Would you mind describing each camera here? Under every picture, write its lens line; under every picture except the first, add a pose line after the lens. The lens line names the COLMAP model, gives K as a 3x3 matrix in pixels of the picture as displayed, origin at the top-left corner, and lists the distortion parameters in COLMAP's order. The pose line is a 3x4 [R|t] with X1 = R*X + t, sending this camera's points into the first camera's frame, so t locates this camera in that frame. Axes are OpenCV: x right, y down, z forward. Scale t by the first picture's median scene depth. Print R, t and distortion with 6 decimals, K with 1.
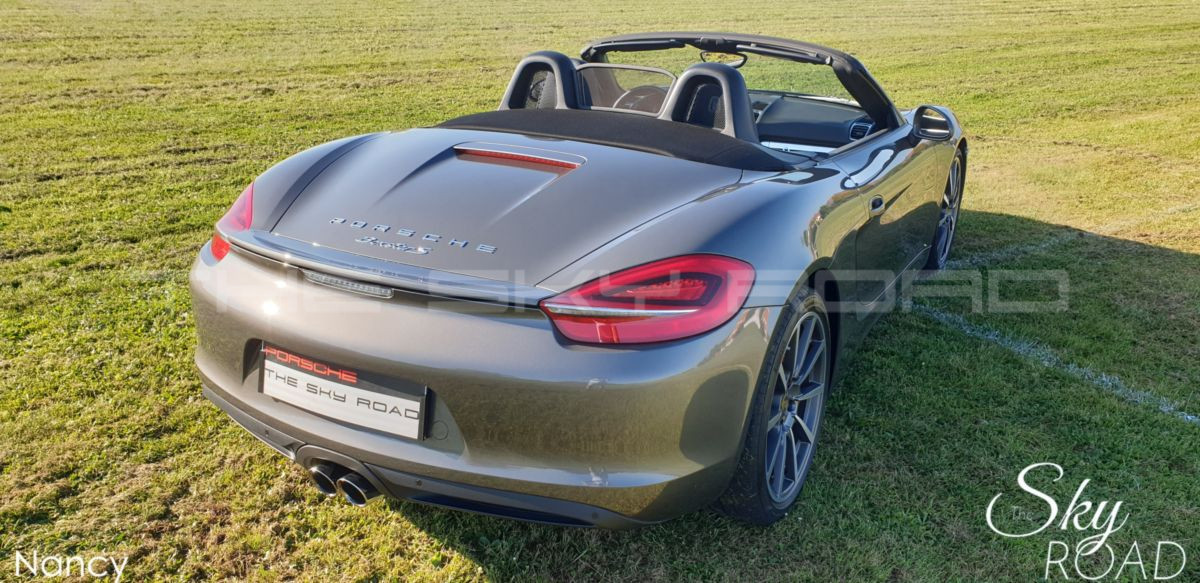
lens RADIAL K [[957.6, 0, 587.2], [0, 957.6, 291.8], [0, 0, 1]] dist [0.006939, 0.020767]
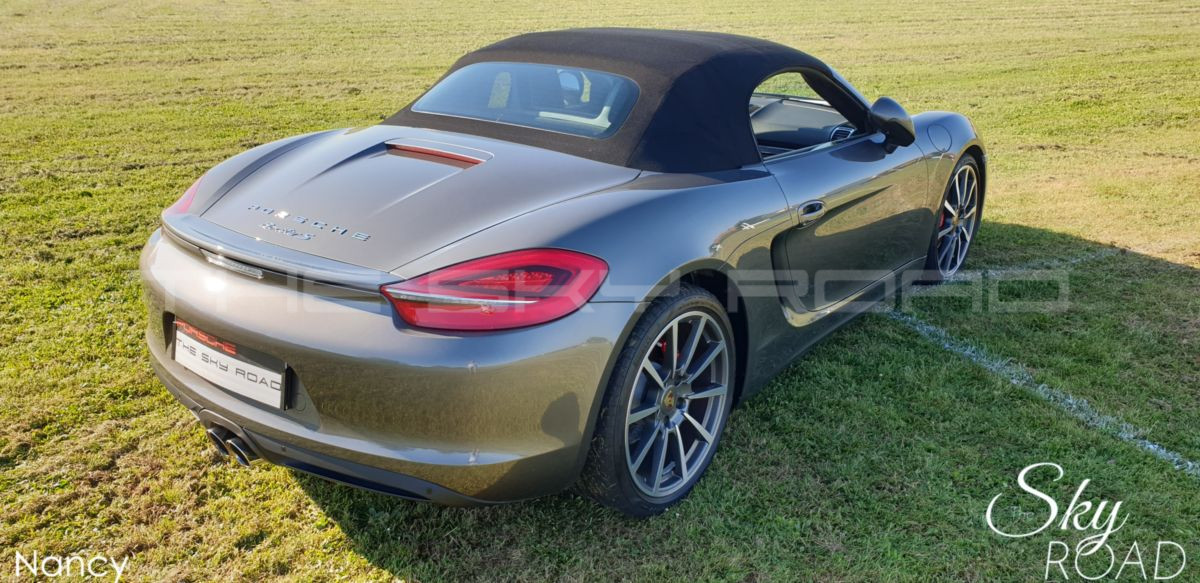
lens RADIAL K [[957.6, 0, 578.7], [0, 957.6, 302.5], [0, 0, 1]] dist [0.006939, 0.020767]
pose [[0.986271, 0.044630, -0.158990, 0.214495], [-0.043448, 0.998996, 0.010909, 0.004585], [0.159317, -0.003851, 0.987220, -0.012505]]
